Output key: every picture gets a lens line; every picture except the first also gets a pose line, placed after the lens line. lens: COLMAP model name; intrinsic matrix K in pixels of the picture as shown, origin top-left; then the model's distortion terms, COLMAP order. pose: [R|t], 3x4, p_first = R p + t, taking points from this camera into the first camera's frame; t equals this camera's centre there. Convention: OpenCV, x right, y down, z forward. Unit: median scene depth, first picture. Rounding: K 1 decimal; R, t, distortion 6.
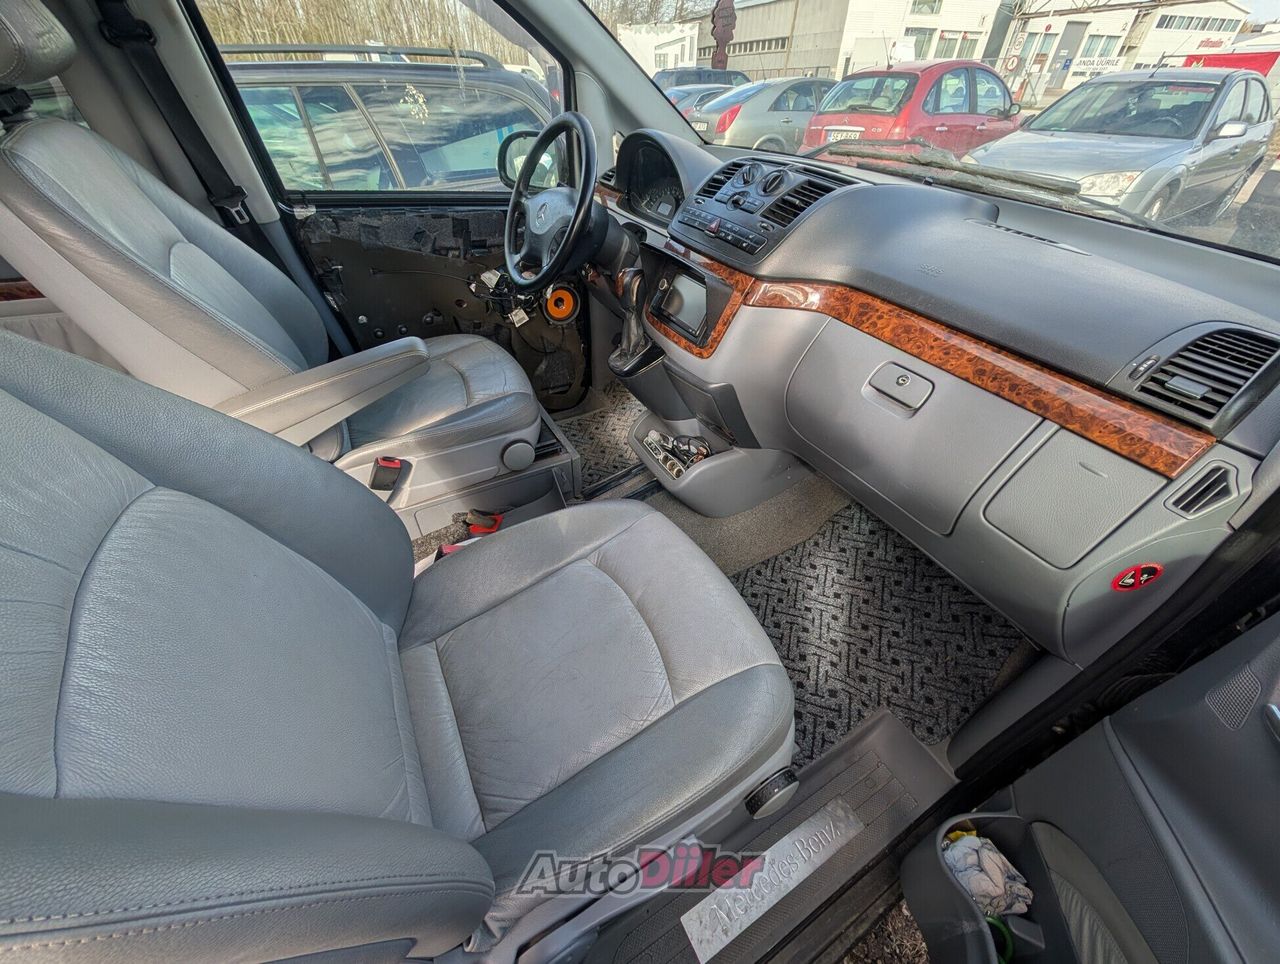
lens RADIAL K [[484.6, 0, 643.3], [0, 484.6, 483.2], [0, 0, 1]] dist [0.003945, -0.000274]
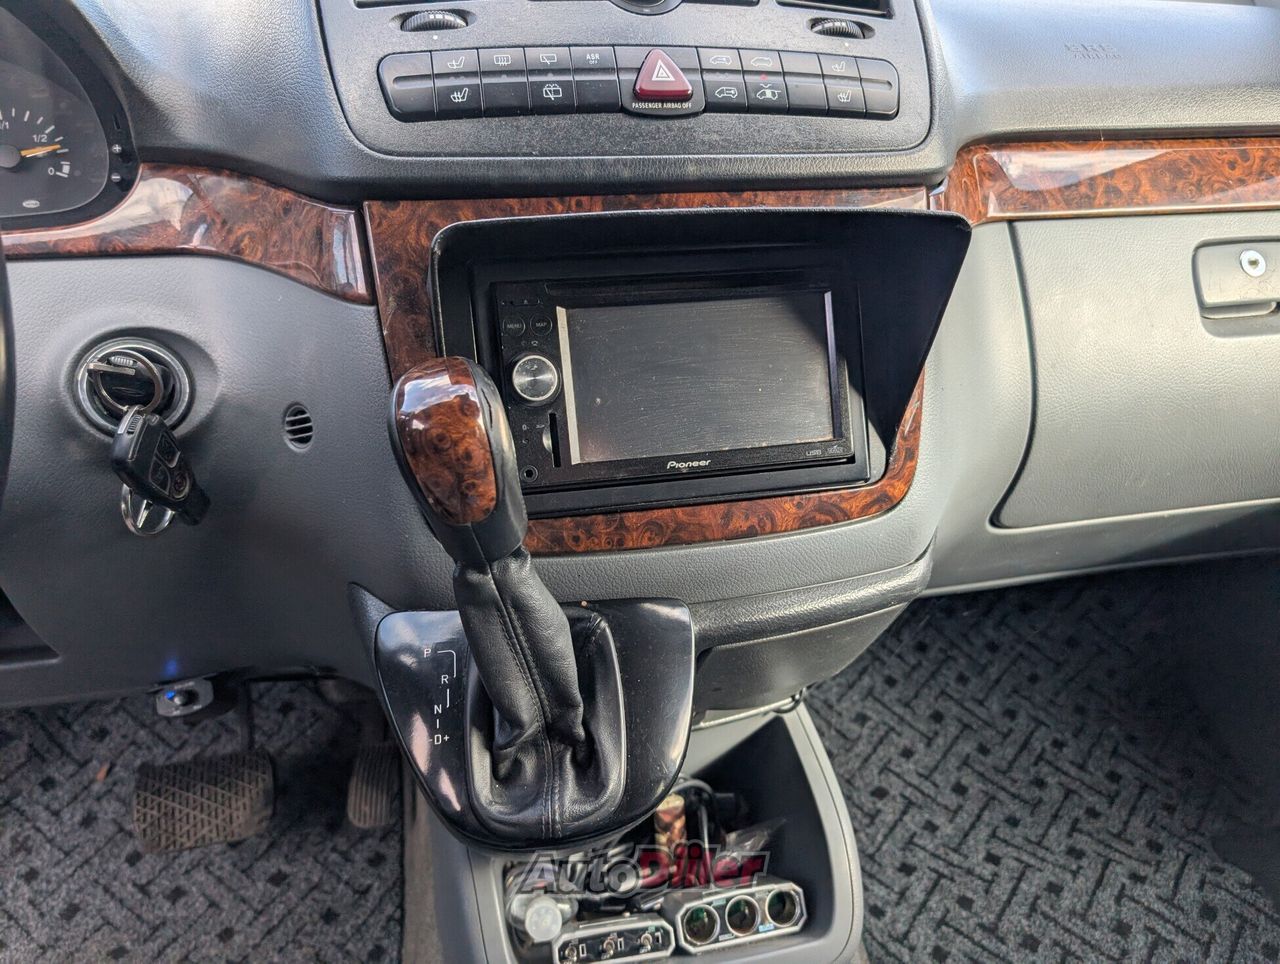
lens RADIAL K [[927.9, 0, 651.9], [0, 927.9, 493.8], [0, 0, 1]] dist [0.014163, -0.020289]
pose [[0.283211, -0.494858, 0.821527, -0.273957], [0.618721, 0.748775, 0.237739, -0.378493], [-0.732786, 0.440966, 0.518241, 0.663072]]
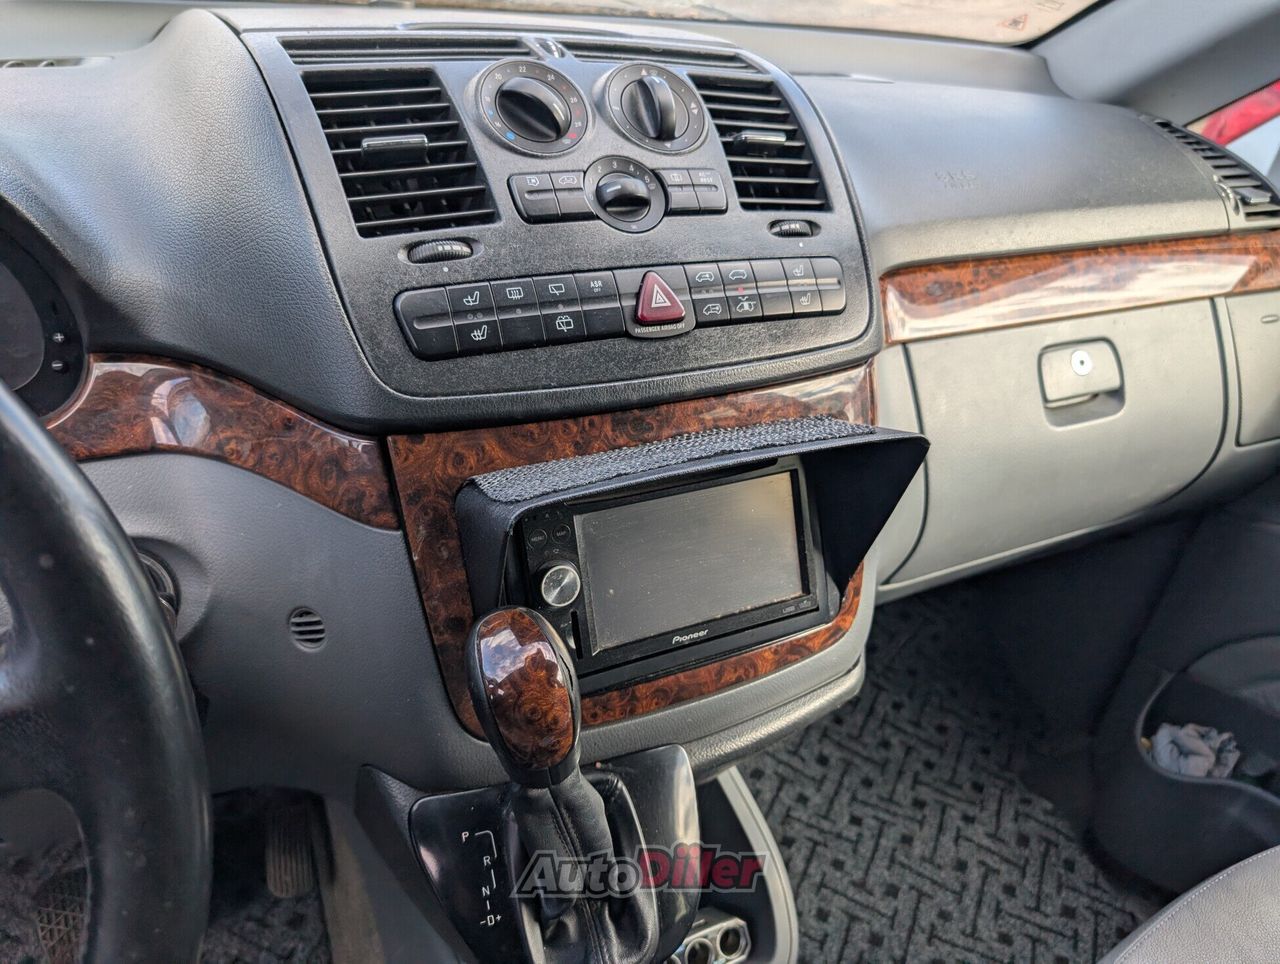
lens RADIAL K [[927.9, 0, 667.6], [0, 927.9, 474.3], [0, 0, 1]] dist [0.014163, -0.020289]
pose [[0.053594, -0.571923, 0.818555, -0.259537], [0.574185, 0.688311, 0.443328, -0.536982], [-0.816970, 0.446242, 0.365279, 0.661971]]
